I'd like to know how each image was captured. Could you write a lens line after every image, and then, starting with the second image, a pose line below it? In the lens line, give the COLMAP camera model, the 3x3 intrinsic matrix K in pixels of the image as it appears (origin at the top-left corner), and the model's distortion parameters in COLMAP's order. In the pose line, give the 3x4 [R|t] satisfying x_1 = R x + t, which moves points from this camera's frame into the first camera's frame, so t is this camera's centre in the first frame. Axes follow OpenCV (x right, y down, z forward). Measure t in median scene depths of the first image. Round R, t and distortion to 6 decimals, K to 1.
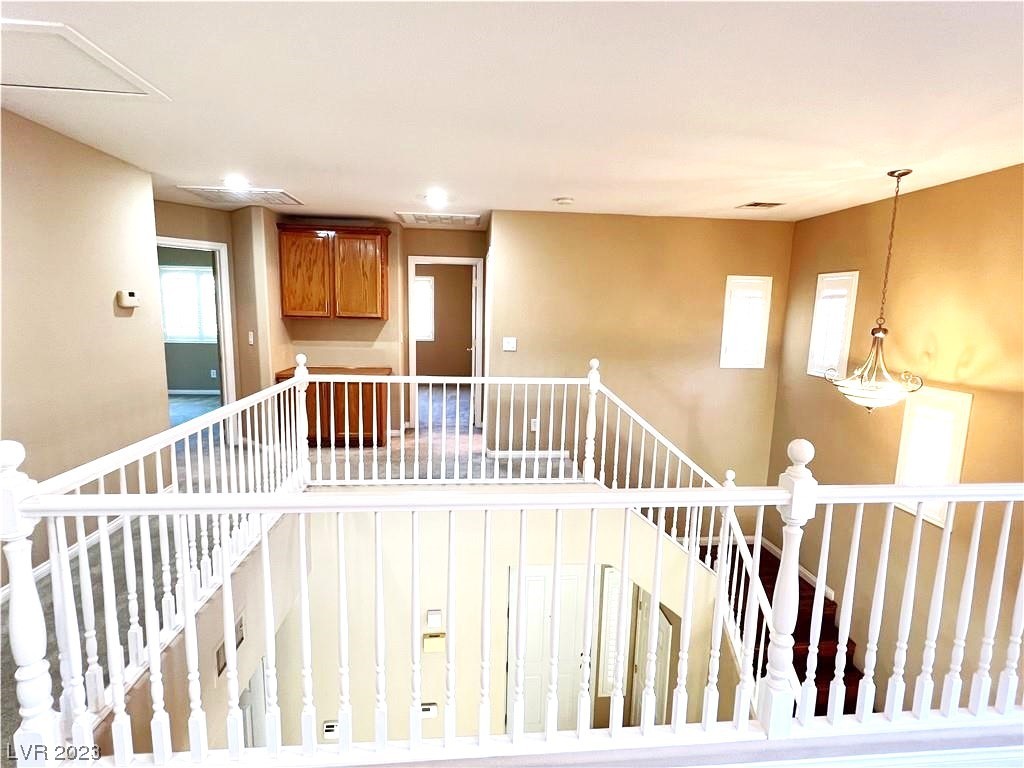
lens RADIAL K [[515.0, 0, 512.0], [0, 515.0, 384.0], [0, 0, 1]] dist [0.001929, 0.000292]
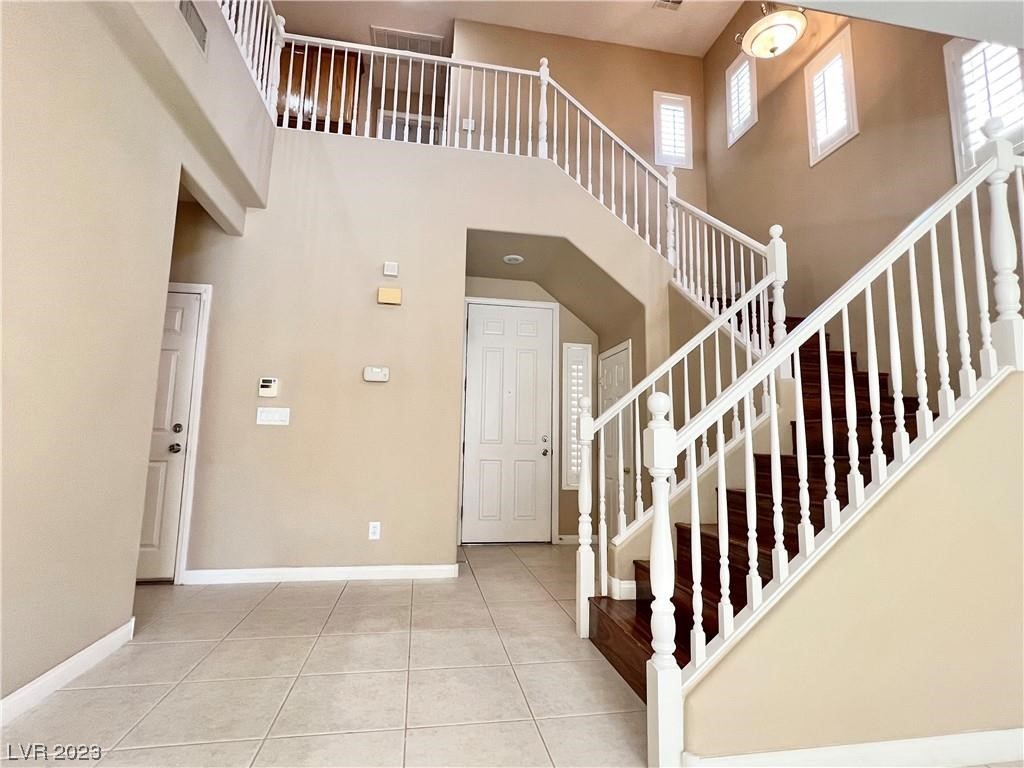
lens RADIAL K [[497.8, 0, 512.0], [0, 497.8, 384.0], [0, 0, 1]] dist [-0.001348, -0.000003]
pose [[0.996049, 0.005858, 0.088616, -0.004474], [0.018368, 0.962657, -0.270101, 0.877689], [-0.086889, 0.270662, 0.958745, 0.129223]]
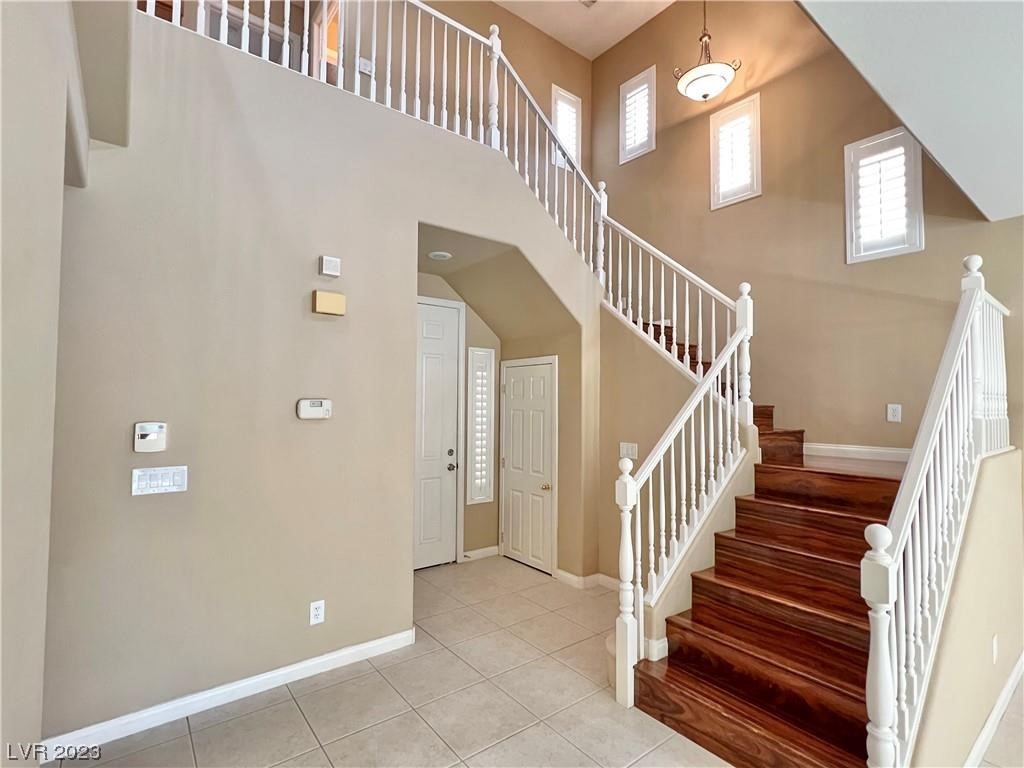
lens RADIAL K [[497.8, 0, 512.0], [0, 497.8, 384.0], [0, 0, 1]] dist [-0.001348, -0.000003]
pose [[0.840754, 0.001590, 0.541415, -0.299196], [0.094439, 0.984235, -0.149542, 0.711502], [-0.533117, 0.176859, 0.827350, 0.295629]]
